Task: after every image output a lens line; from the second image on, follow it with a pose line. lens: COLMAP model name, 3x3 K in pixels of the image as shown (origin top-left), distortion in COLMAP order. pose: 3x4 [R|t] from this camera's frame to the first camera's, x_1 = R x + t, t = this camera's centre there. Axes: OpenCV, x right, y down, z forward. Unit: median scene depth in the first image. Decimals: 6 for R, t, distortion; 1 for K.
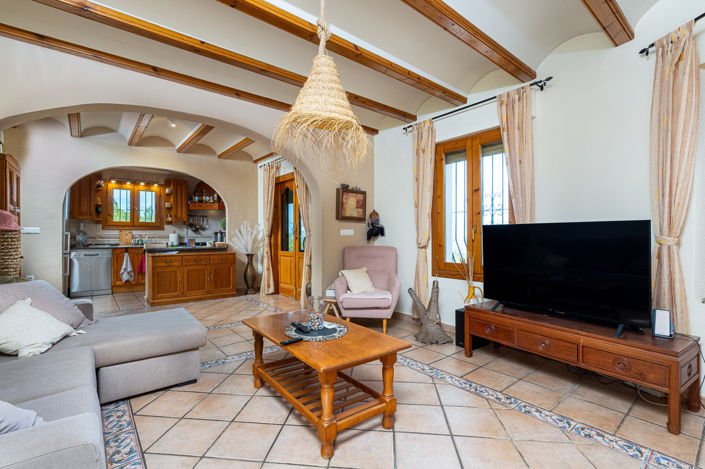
lens RADIAL K [[324.4, 0, 353.9], [0, 324.4, 233.0], [0, 0, 1]] dist [-0.003341, -0.000443]
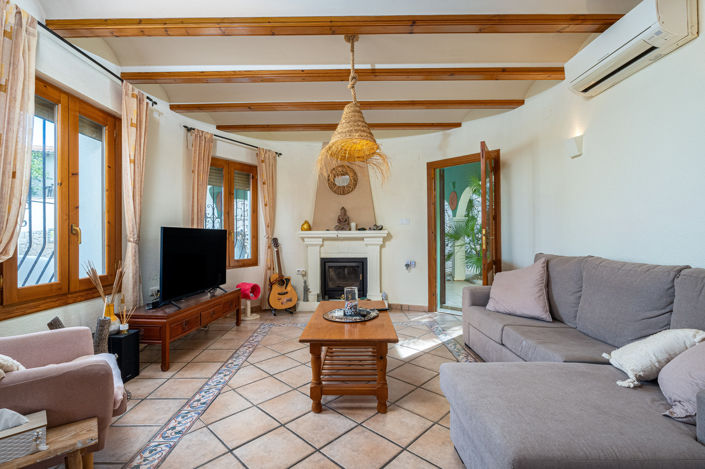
lens RADIAL K [[324.4, 0, 352.0], [0, 324.4, 234.9], [0, 0, 1]] dist [-0.003341, -0.000443]
pose [[-0.768511, -0.001255, 0.639835, -0.748651], [0.002331, 0.999986, 0.004762, -0.009251], [-0.639832, 0.005151, -0.768497, 1.594408]]
